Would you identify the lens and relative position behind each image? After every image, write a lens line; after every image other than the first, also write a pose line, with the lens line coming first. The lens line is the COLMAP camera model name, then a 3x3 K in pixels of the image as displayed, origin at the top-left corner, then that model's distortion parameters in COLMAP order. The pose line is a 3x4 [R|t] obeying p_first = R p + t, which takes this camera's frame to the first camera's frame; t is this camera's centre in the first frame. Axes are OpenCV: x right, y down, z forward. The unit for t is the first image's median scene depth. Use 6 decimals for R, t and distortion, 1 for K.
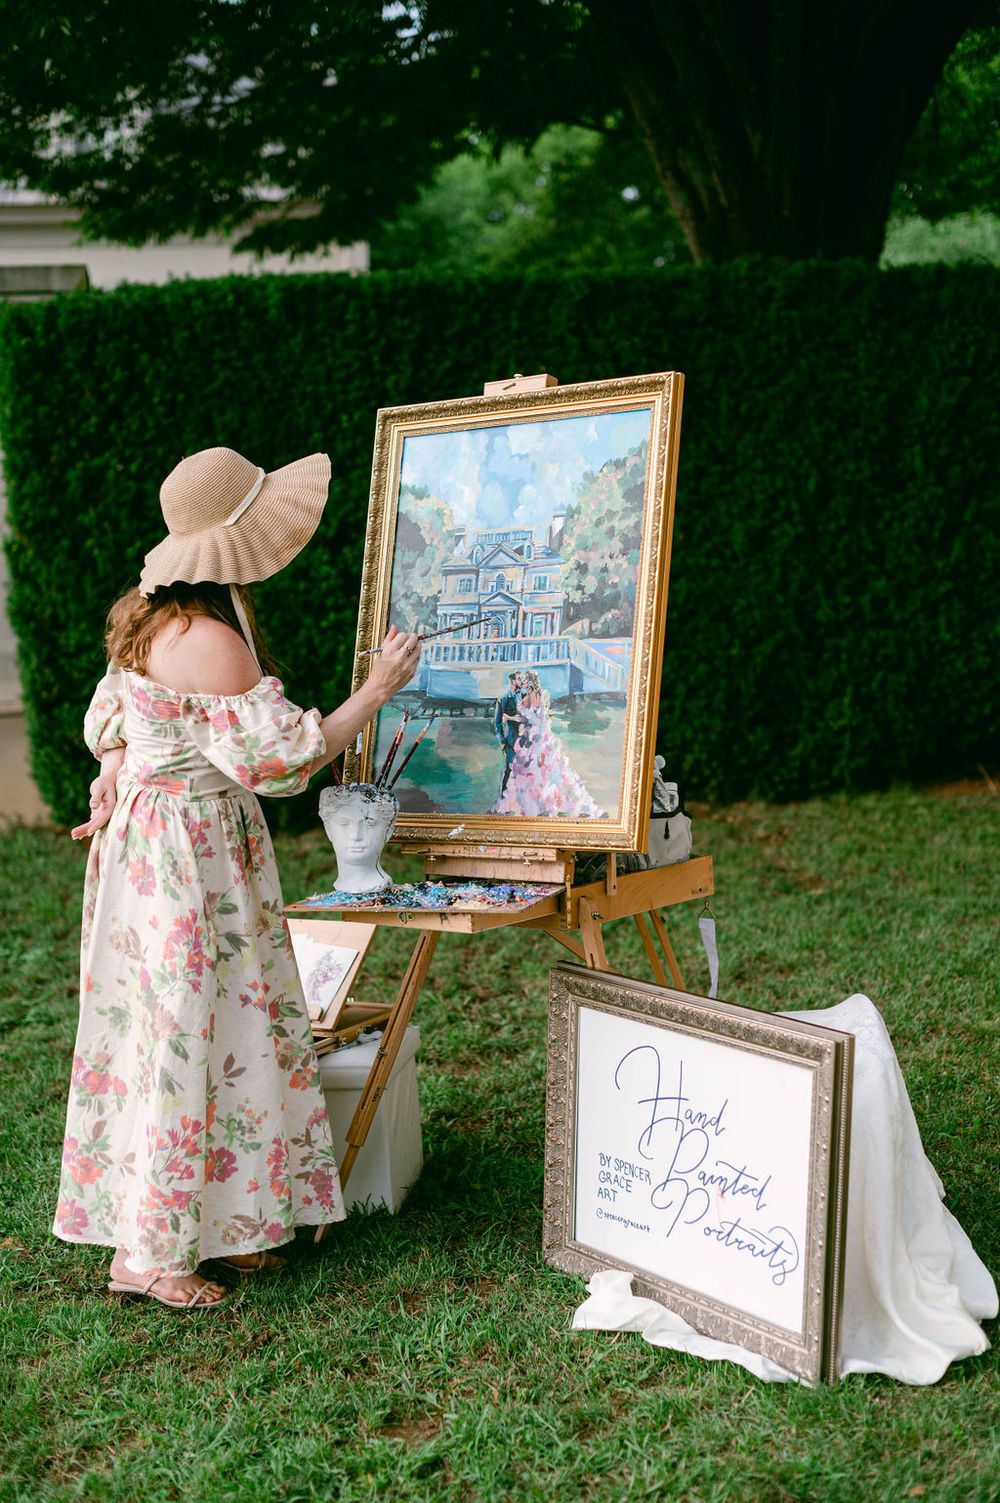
lens RADIAL K [[2170.8, 0, 500.0], [0, 2170.8, 751.5], [0, 0, 1]] dist [-0.002158, 0.035911]
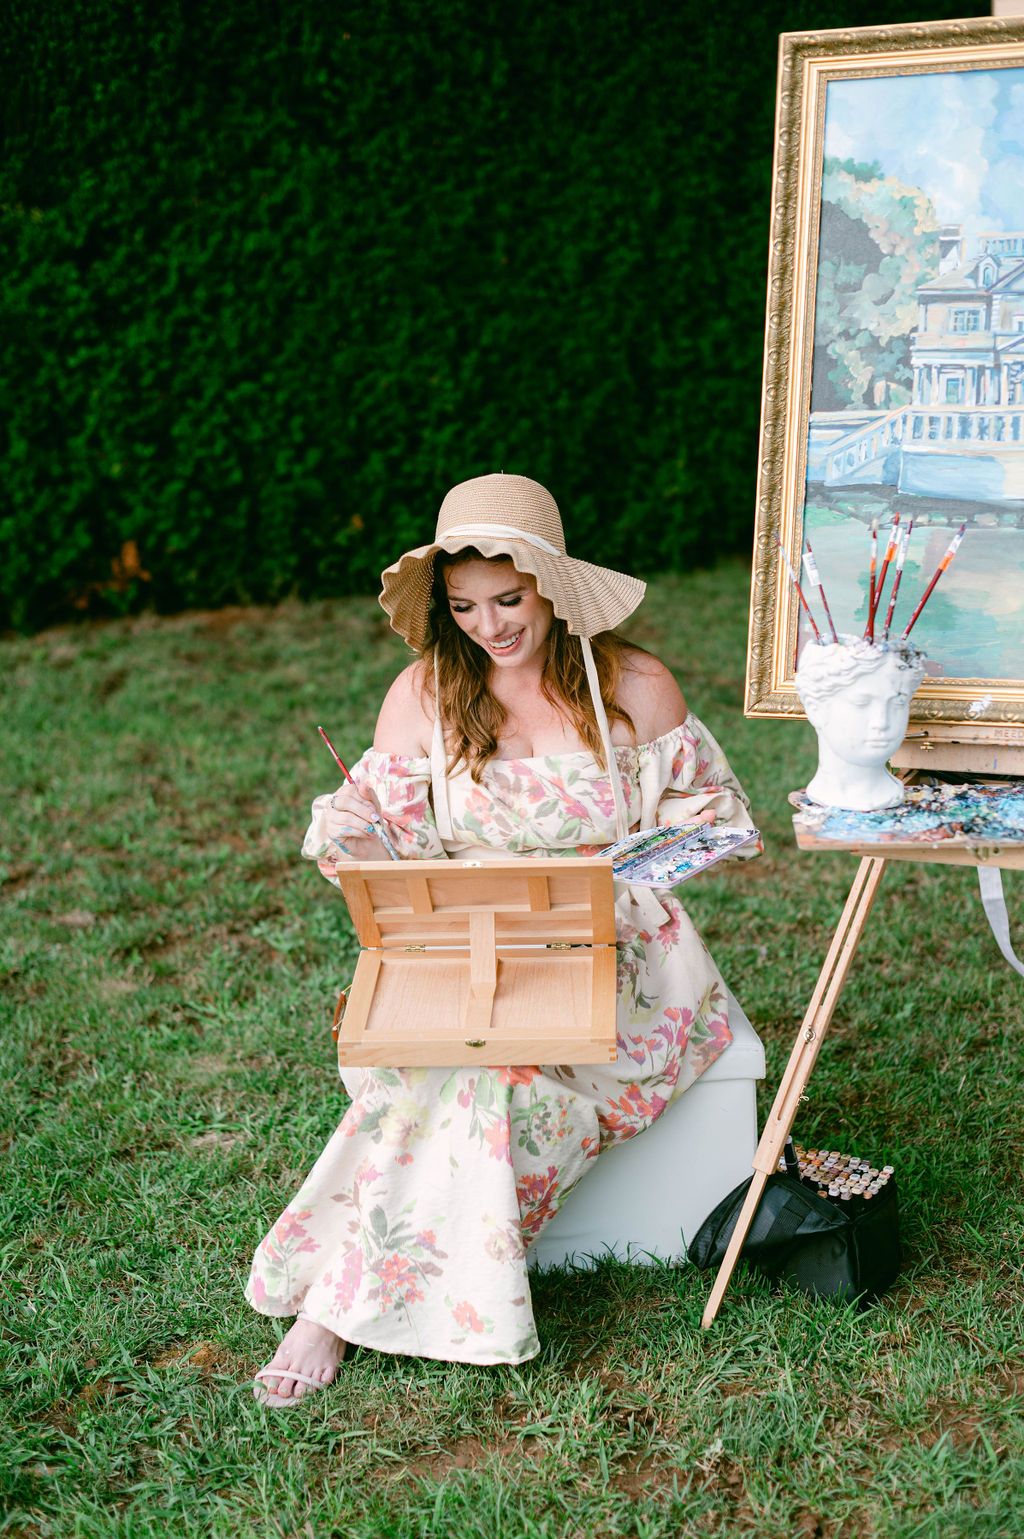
lens RADIAL K [[2222.8, 0, 512.0], [0, 2222.8, 769.5], [0, 0, 1]] dist [-0.002158, 0.035911]
pose [[0.958547, -0.035941, 0.282660, -0.326521], [0.001013, 0.992436, 0.122755, -0.024739], [-0.284934, -0.117380, 0.951333, 0.385353]]
